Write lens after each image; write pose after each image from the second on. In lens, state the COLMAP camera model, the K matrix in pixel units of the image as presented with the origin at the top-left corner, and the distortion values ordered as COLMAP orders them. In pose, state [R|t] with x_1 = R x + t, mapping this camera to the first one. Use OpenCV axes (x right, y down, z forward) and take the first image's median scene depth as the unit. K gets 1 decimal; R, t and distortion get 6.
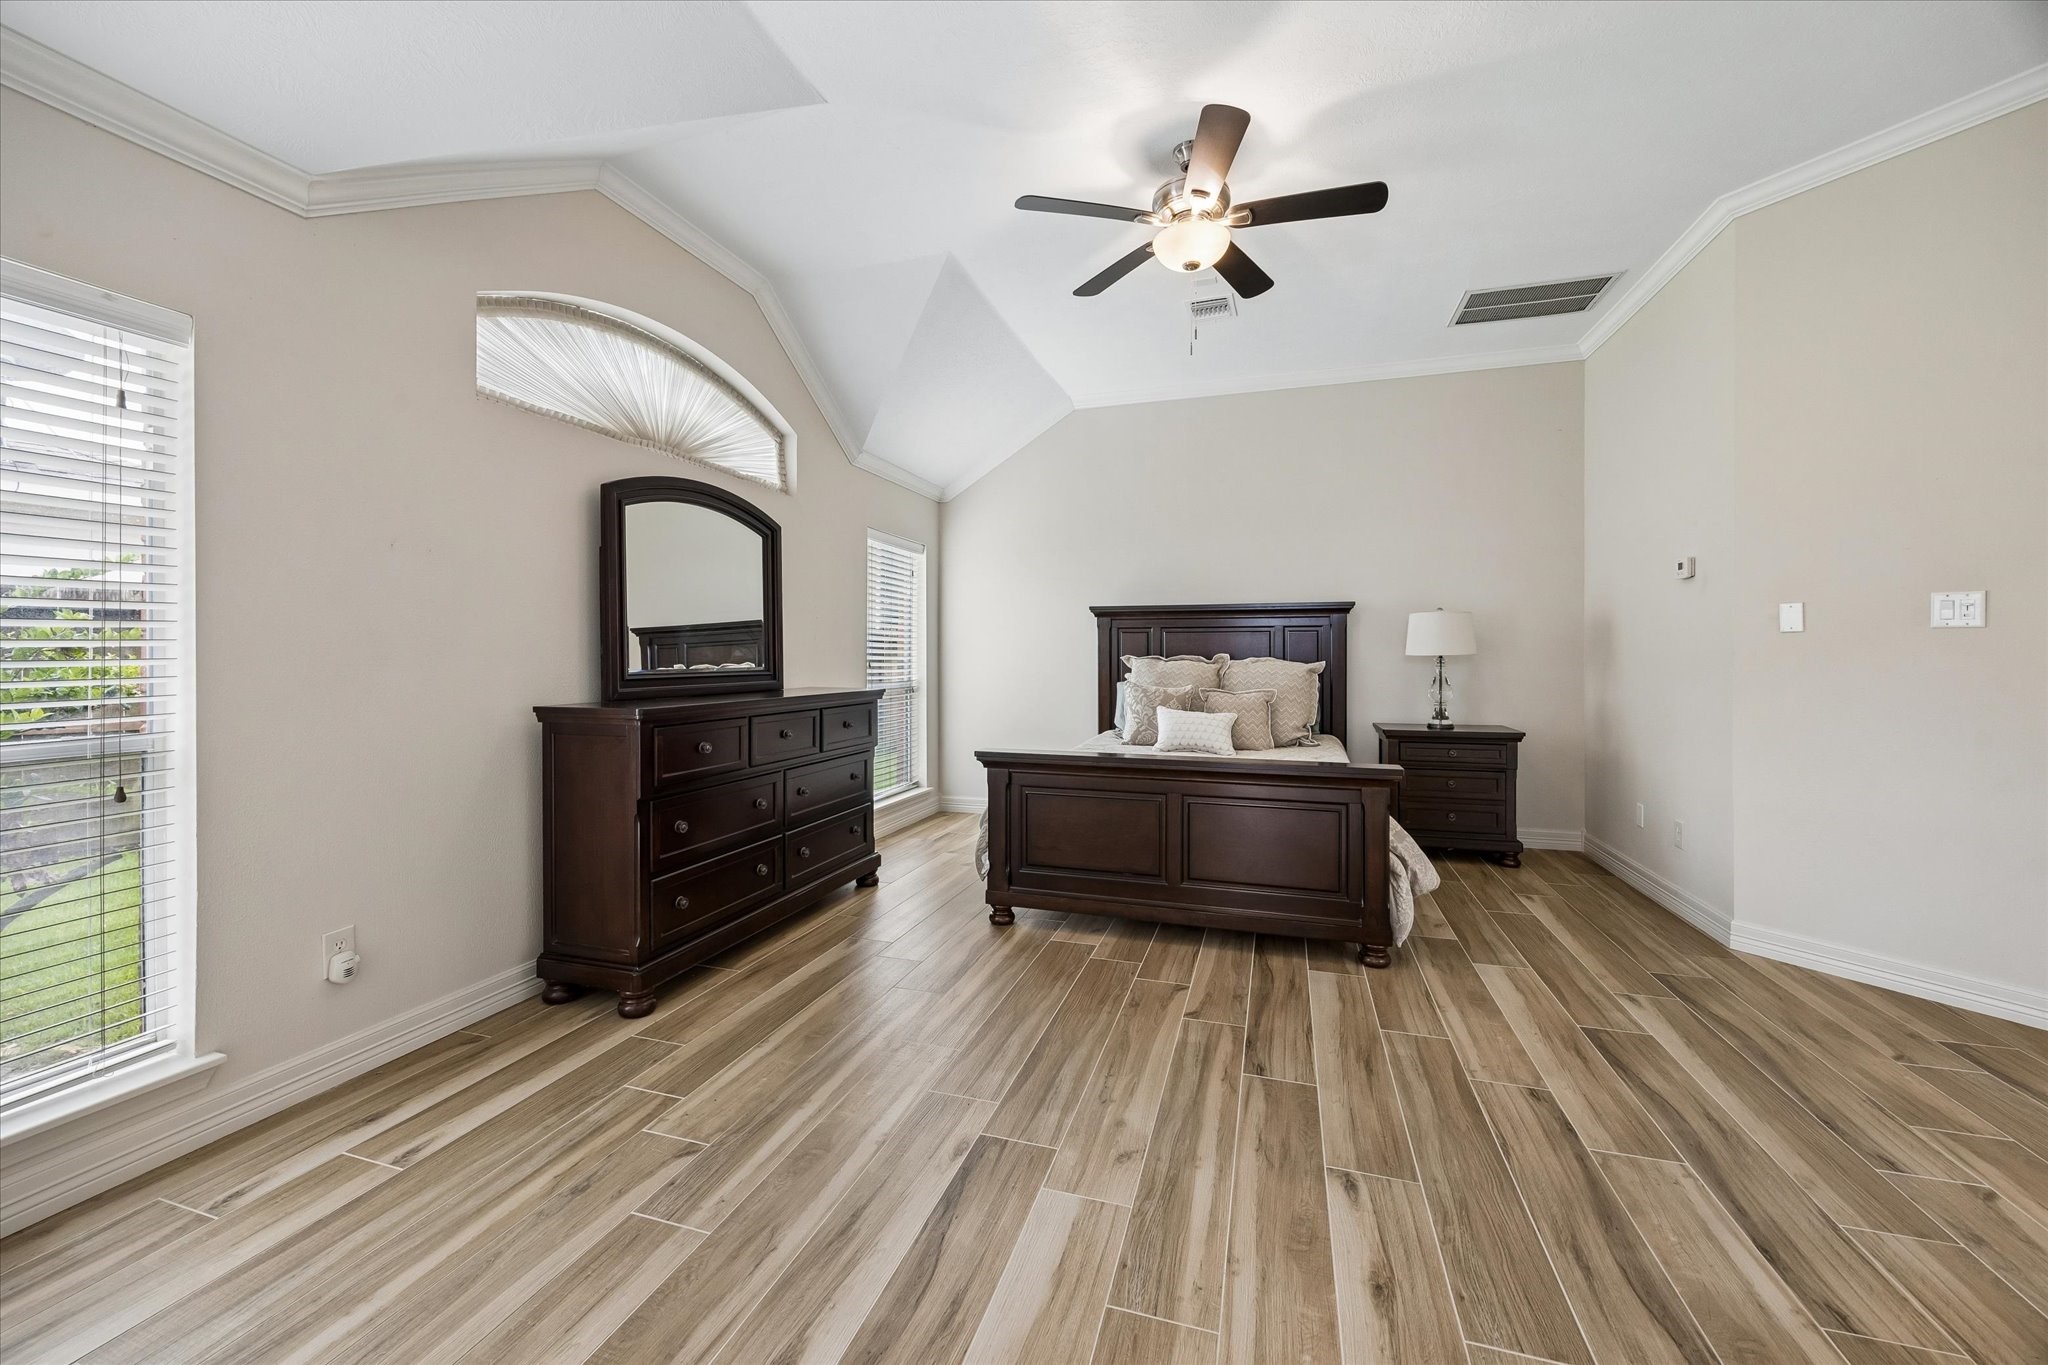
lens RADIAL K [[786.9, 0, 1040.0], [0, 786.9, 663.8], [0, 0, 1]] dist [0.003547, -0.000106]
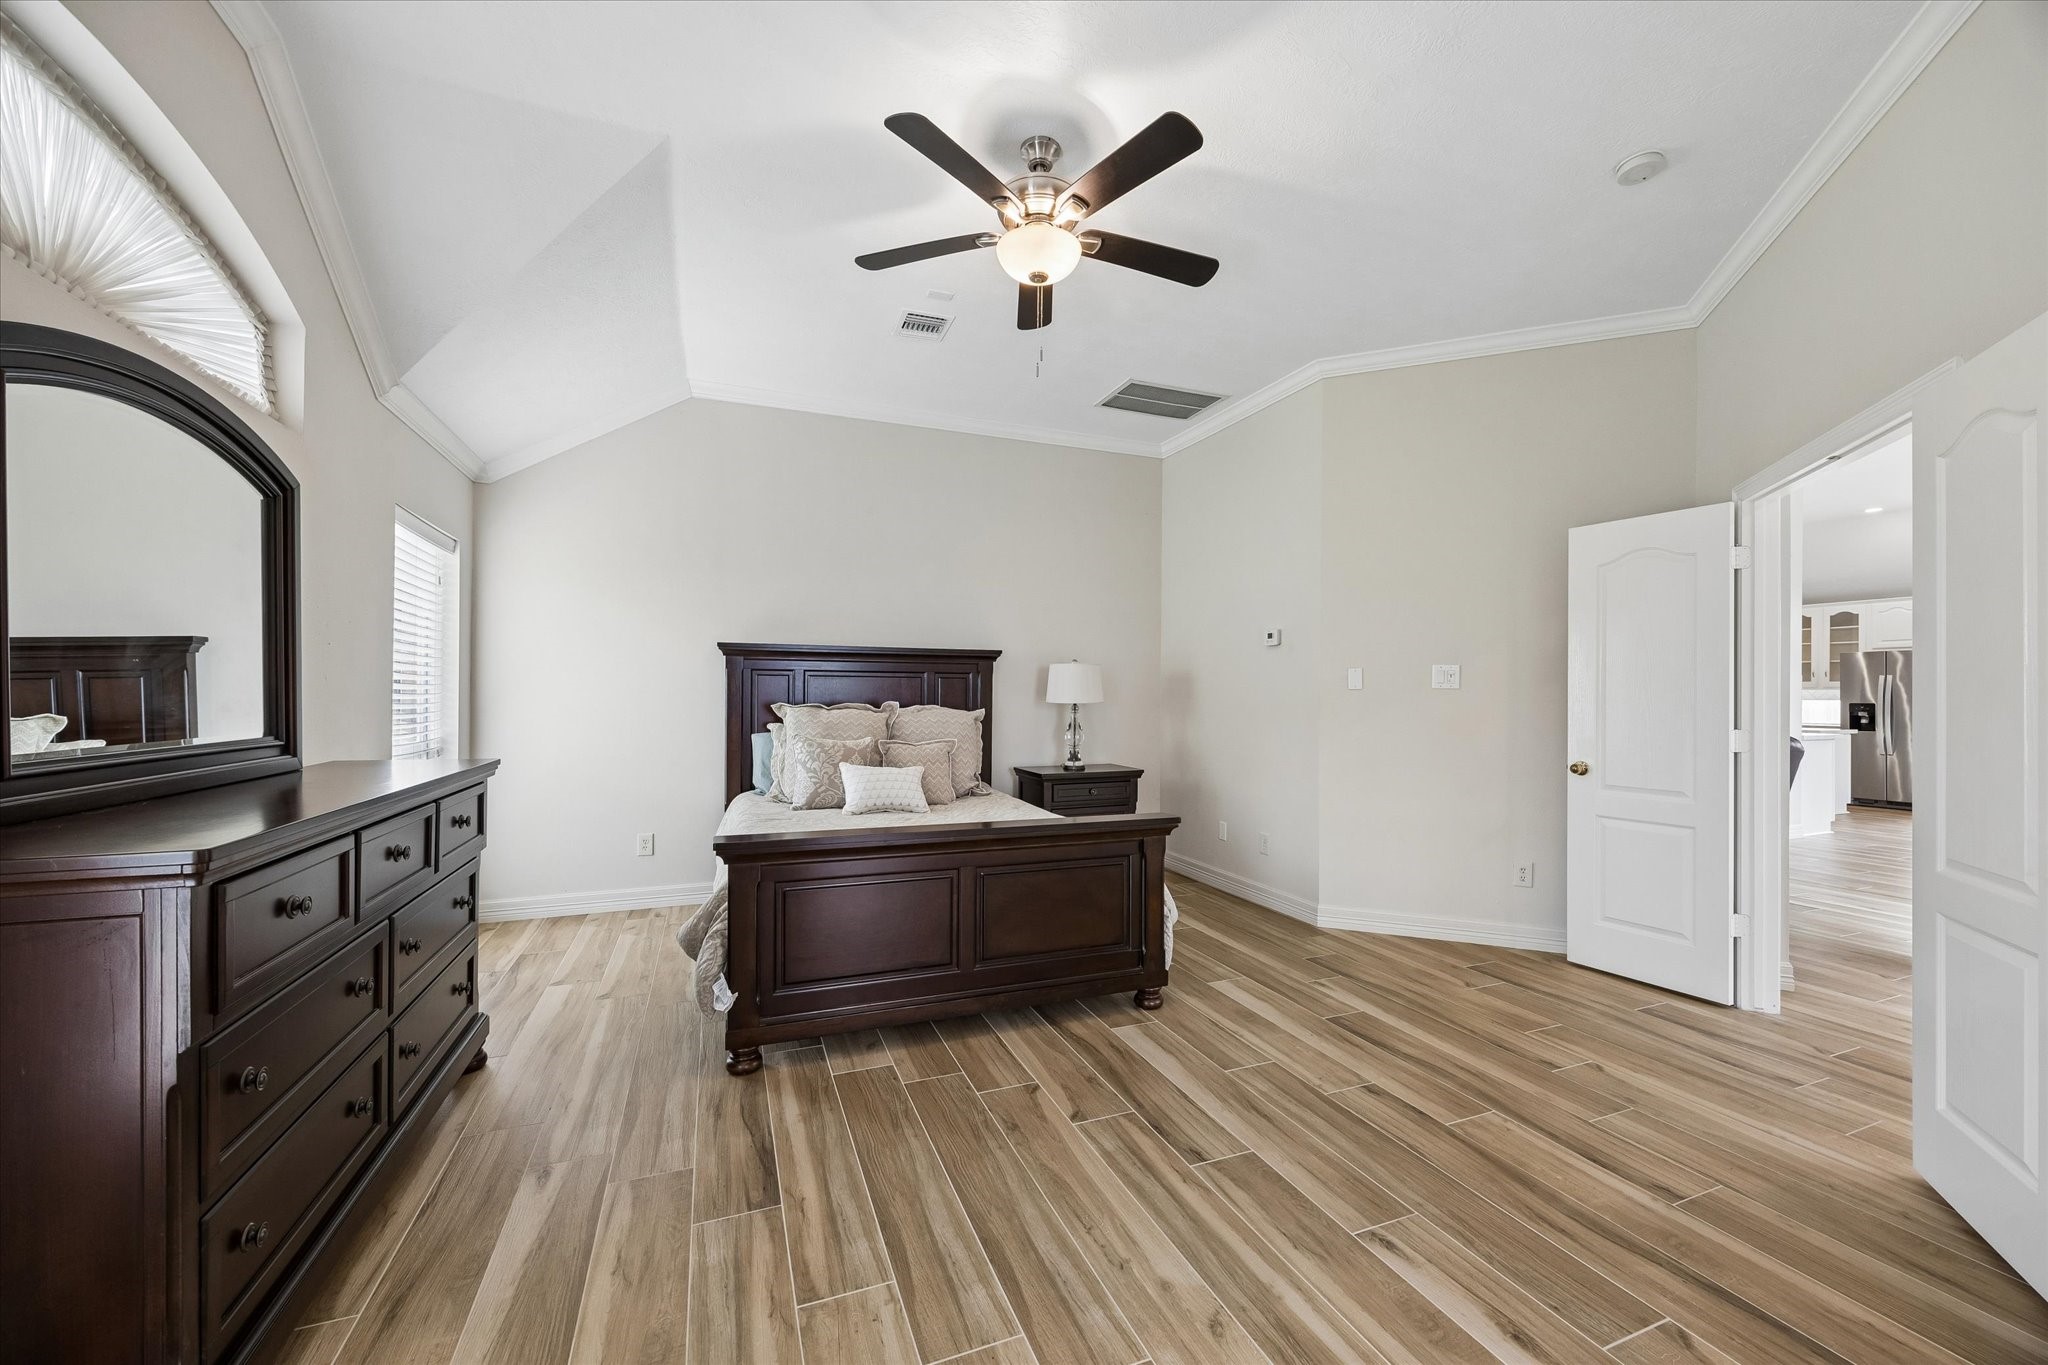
lens RADIAL K [[786.9, 0, 1026.5], [0, 786.9, 693.2], [0, 0, 1]] dist [0.003547, -0.000106]
pose [[0.776936, 0.004172, 0.629565, -0.345271], [0.001972, 0.999957, -0.009061, -0.020874], [-0.629576, 0.008282, 0.776895, 0.284250]]
